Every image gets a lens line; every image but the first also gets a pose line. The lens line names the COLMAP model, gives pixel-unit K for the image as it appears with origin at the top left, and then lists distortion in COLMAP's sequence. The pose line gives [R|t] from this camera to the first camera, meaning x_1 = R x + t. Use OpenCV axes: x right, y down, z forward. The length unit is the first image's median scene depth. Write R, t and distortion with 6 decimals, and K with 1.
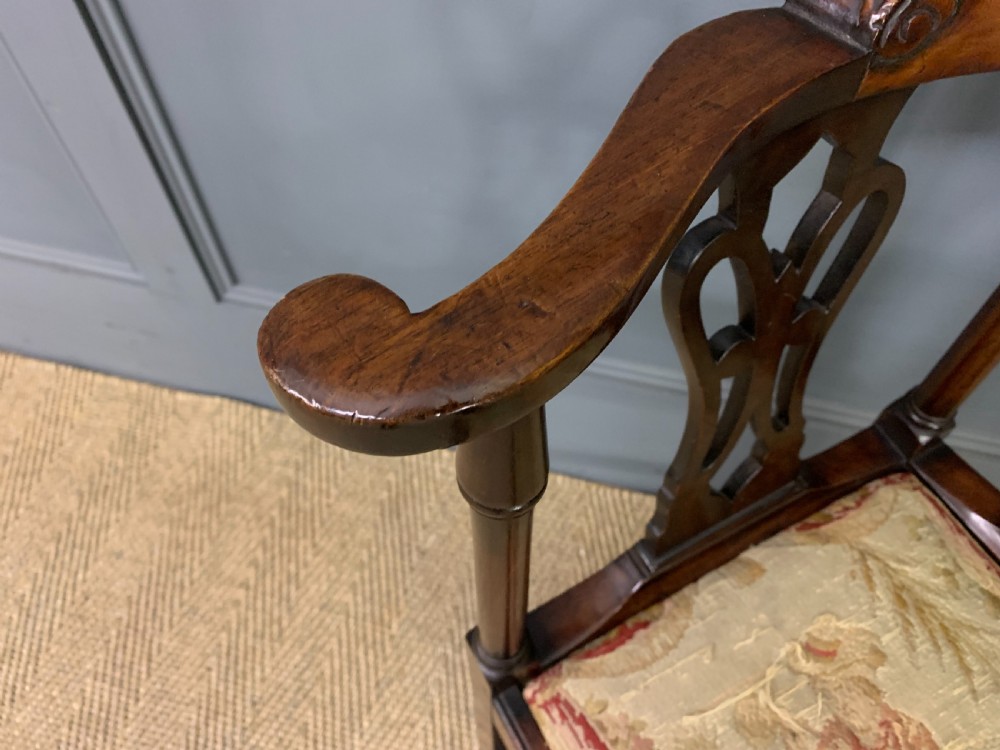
lens RADIAL K [[790.3, 0, 486.0], [0, 790.3, 381.4], [0, 0, 1]] dist [0.034278, -0.046238]
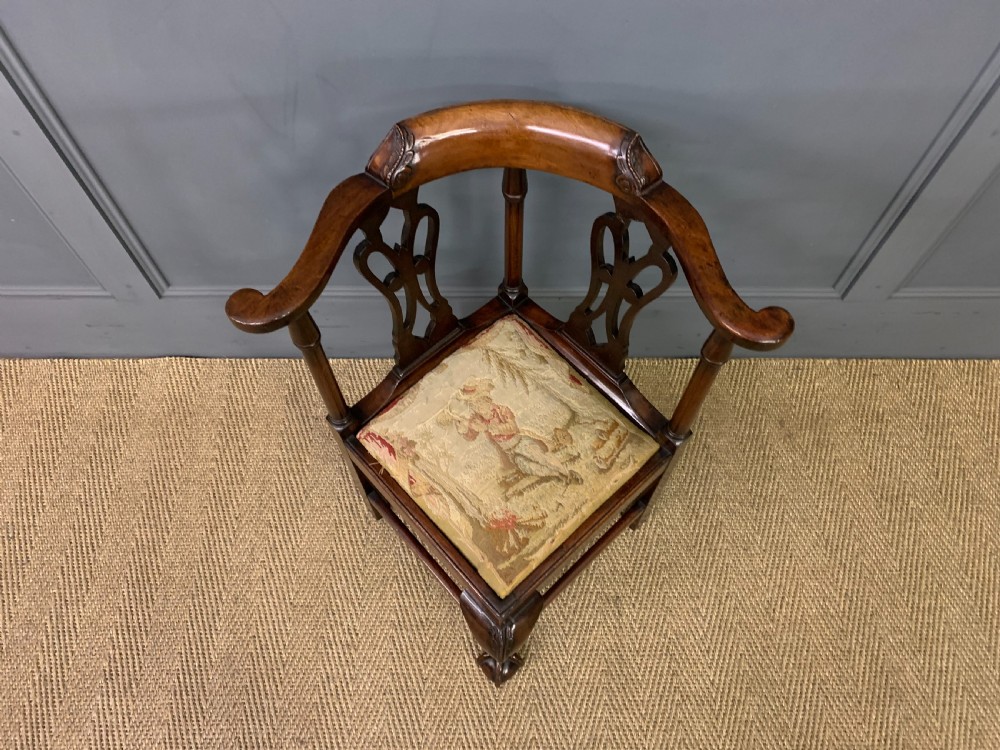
lens RADIAL K [[775.2, 0, 497.4], [0, 775.2, 368.0], [0, 0, 1]] dist [0.028355, -0.016658]
pose [[0.968500, -0.211264, 0.131811, 0.112007], [0.200172, 0.975381, 0.092533, 0.035844], [-0.148115, -0.063233, 0.986947, -0.774495]]
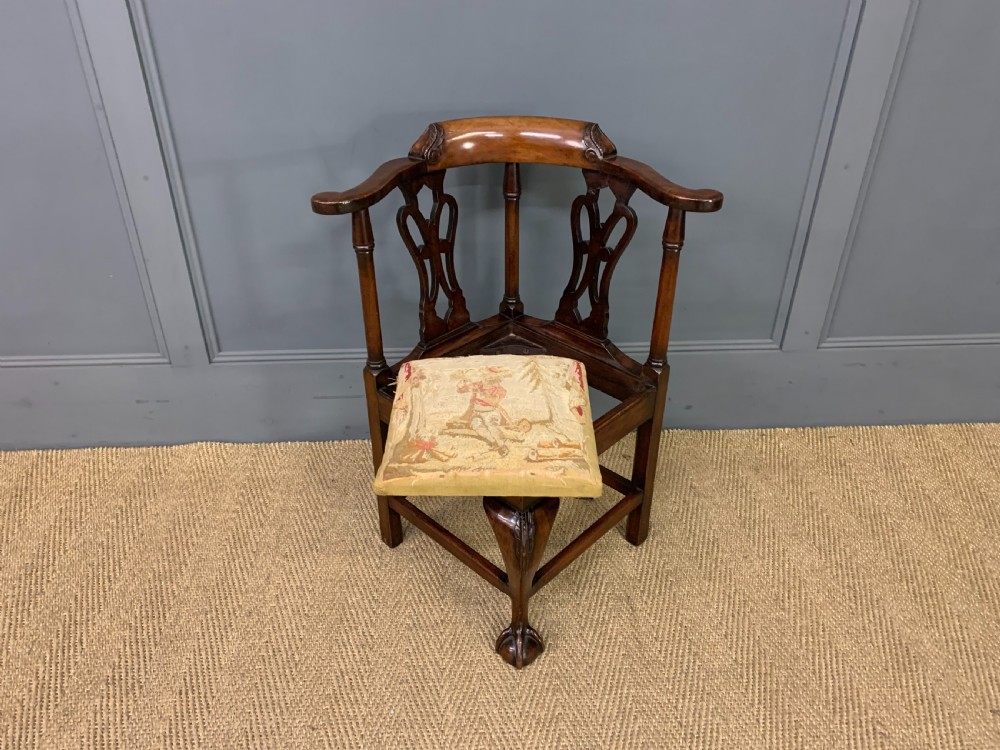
lens RADIAL K [[775.2, 0, 493.3], [0, 775.2, 360.7], [0, 0, 1]] dist [0.028355, -0.016658]
pose [[0.954680, -0.145476, 0.259658, -0.167513], [0.241928, 0.887460, -0.392284, 0.848424], [-0.173368, 0.437324, 0.882435, -0.867694]]
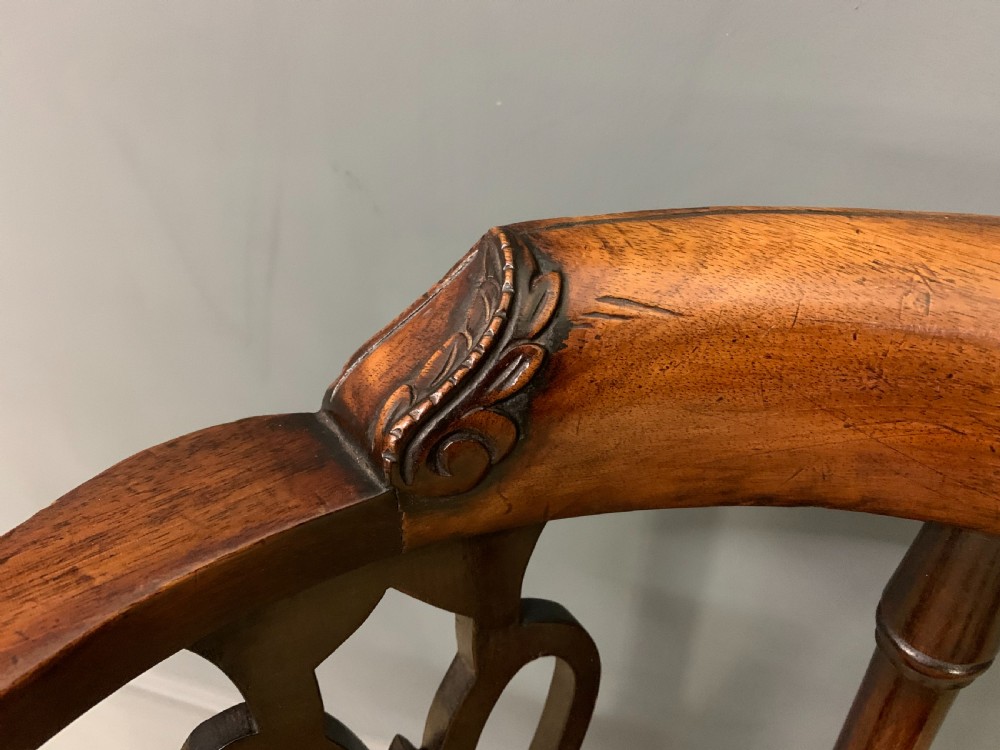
lens RADIAL K [[790.3, 0, 497.1], [0, 790.3, 380.0], [0, 0, 1]] dist [0.034278, -0.046238]
pose [[0.998904, 0.036167, -0.029703, 0.198414], [-0.044610, 0.927699, -0.370654, -0.088522], [0.014150, 0.371573, 0.928296, 0.123576]]
